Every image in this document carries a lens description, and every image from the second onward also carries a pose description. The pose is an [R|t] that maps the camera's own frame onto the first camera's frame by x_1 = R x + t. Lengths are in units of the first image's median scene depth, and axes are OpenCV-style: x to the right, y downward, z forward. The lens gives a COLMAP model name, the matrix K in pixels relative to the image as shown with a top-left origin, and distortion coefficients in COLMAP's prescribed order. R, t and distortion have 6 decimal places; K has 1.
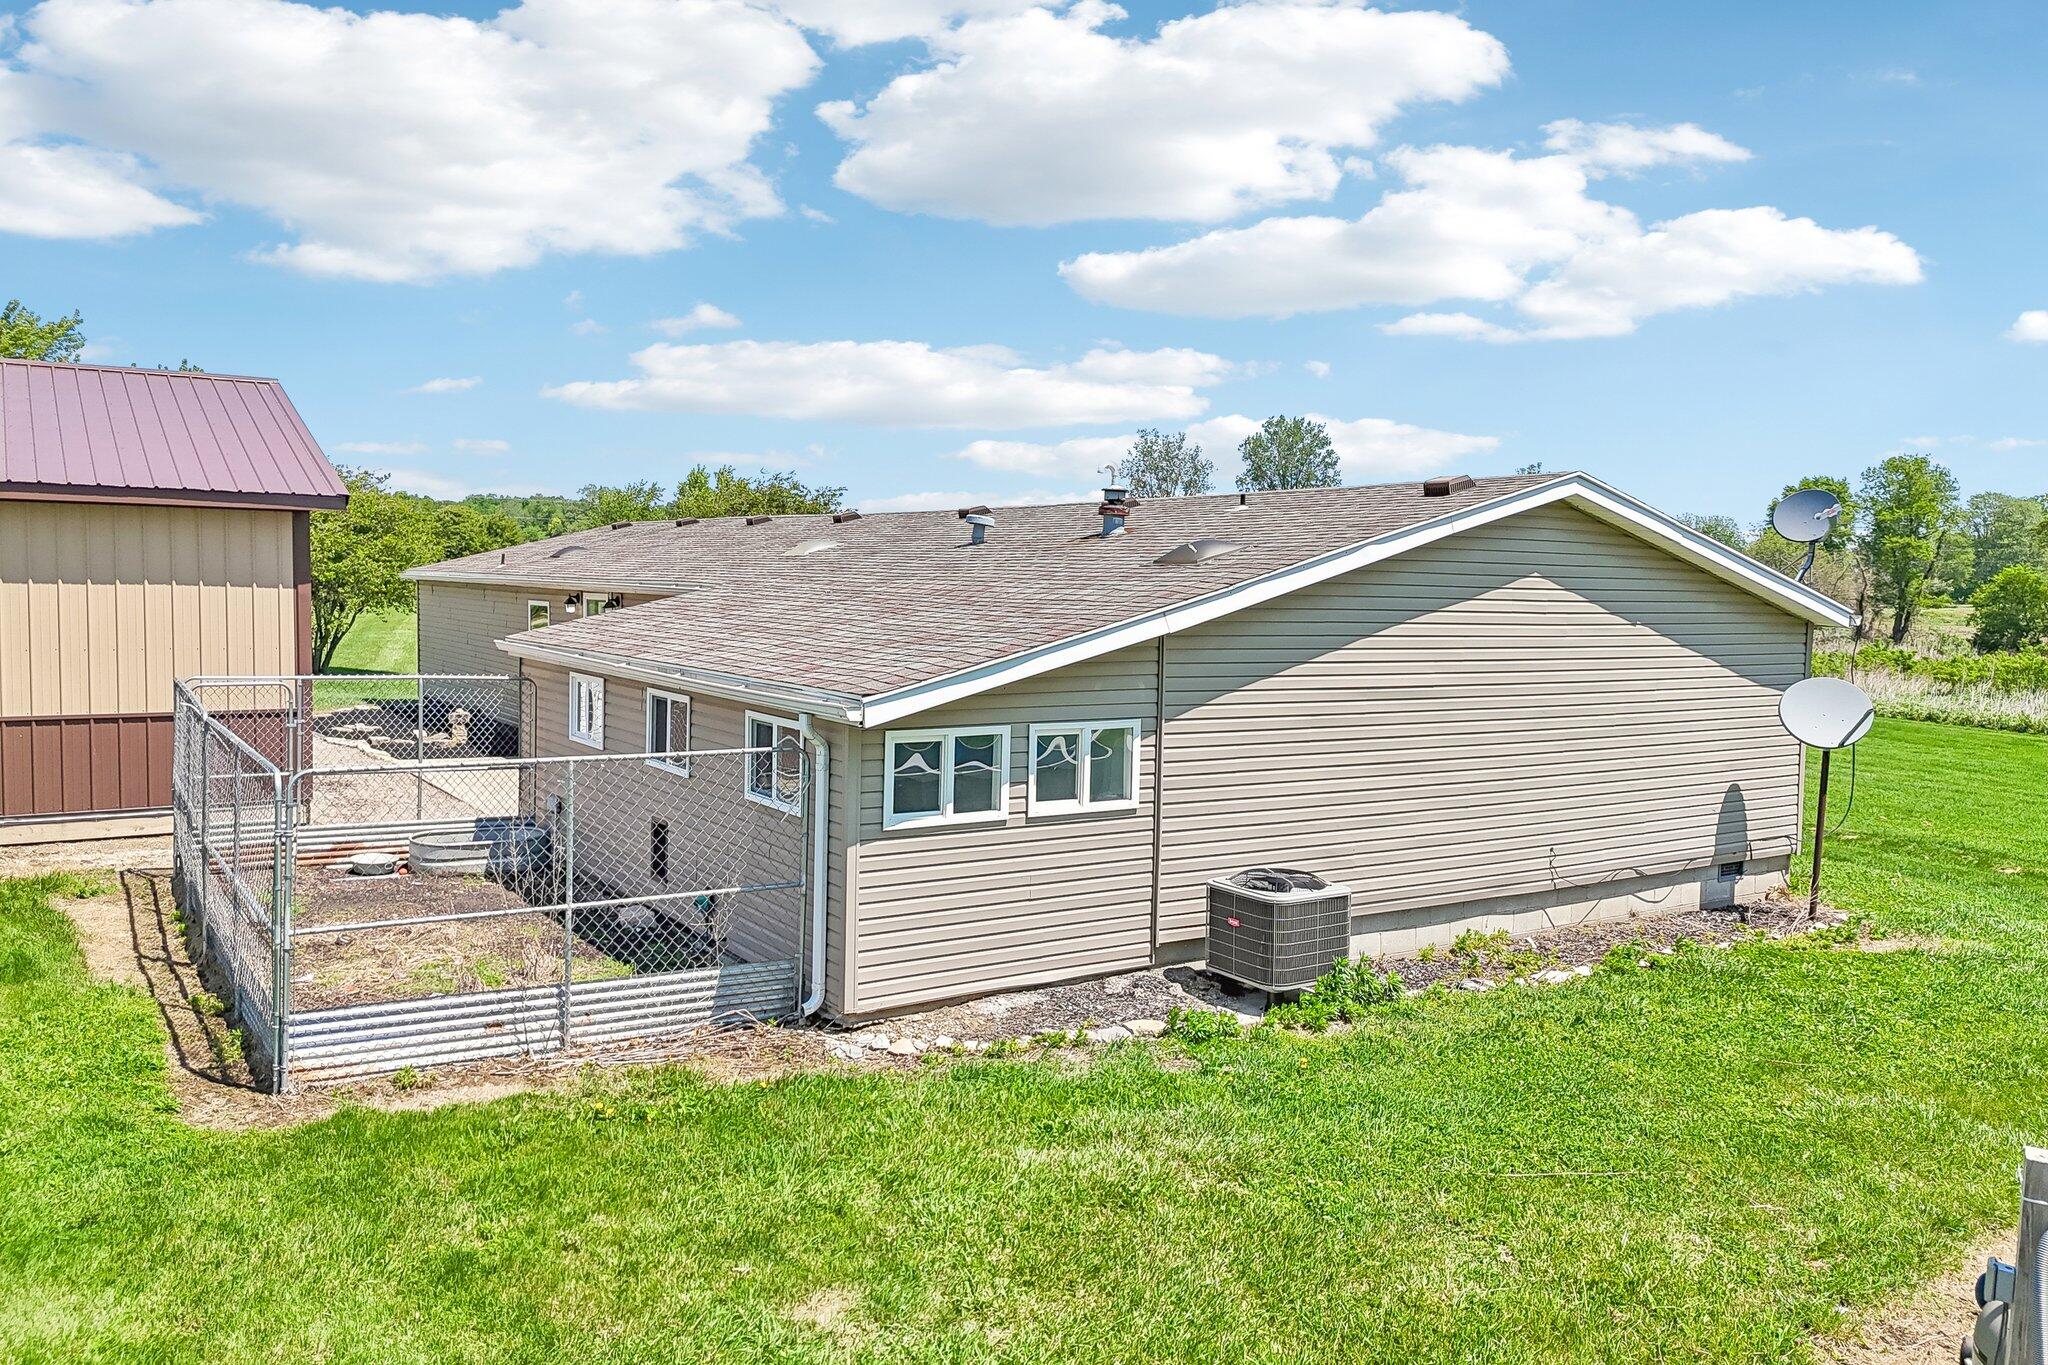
lens RADIAL K [[1530.9, 0, 1031.0], [0, 1530.9, 658.9], [0, 0, 1]] dist [0.063358, -0.035728]
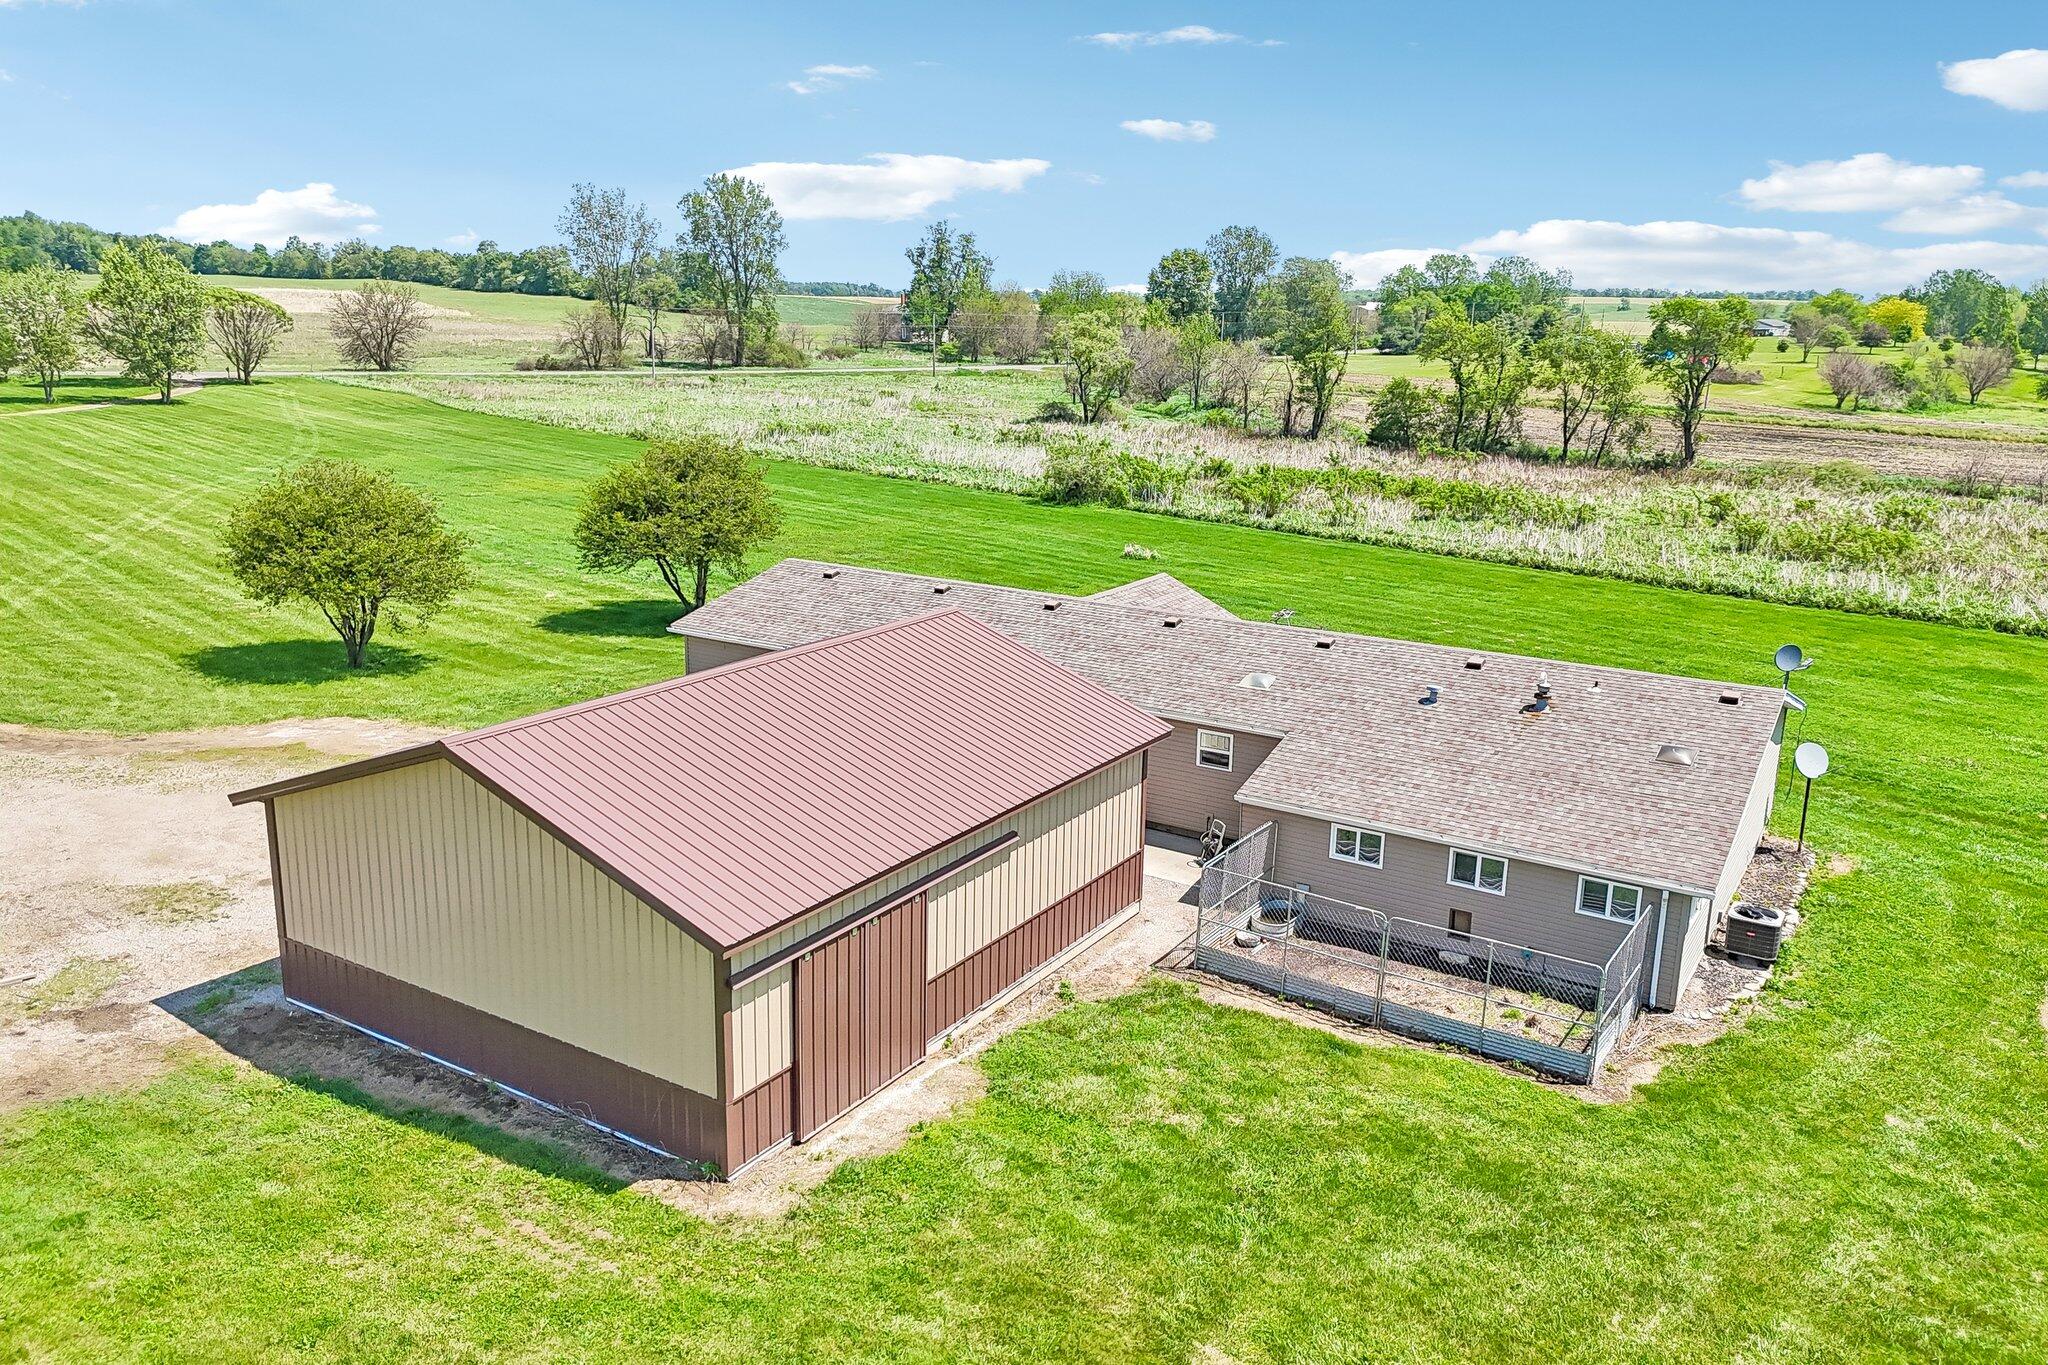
lens RADIAL K [[1495.9, 0, 1029.2], [0, 1495.9, 686.5], [0, 0, 1]] dist [0.061144, -0.069903]
pose [[0.914920, -0.101482, 0.390670, -0.102542], [0.020697, 0.978400, 0.205683, -0.041217], [-0.403105, -0.180098, 0.897258, -0.034817]]
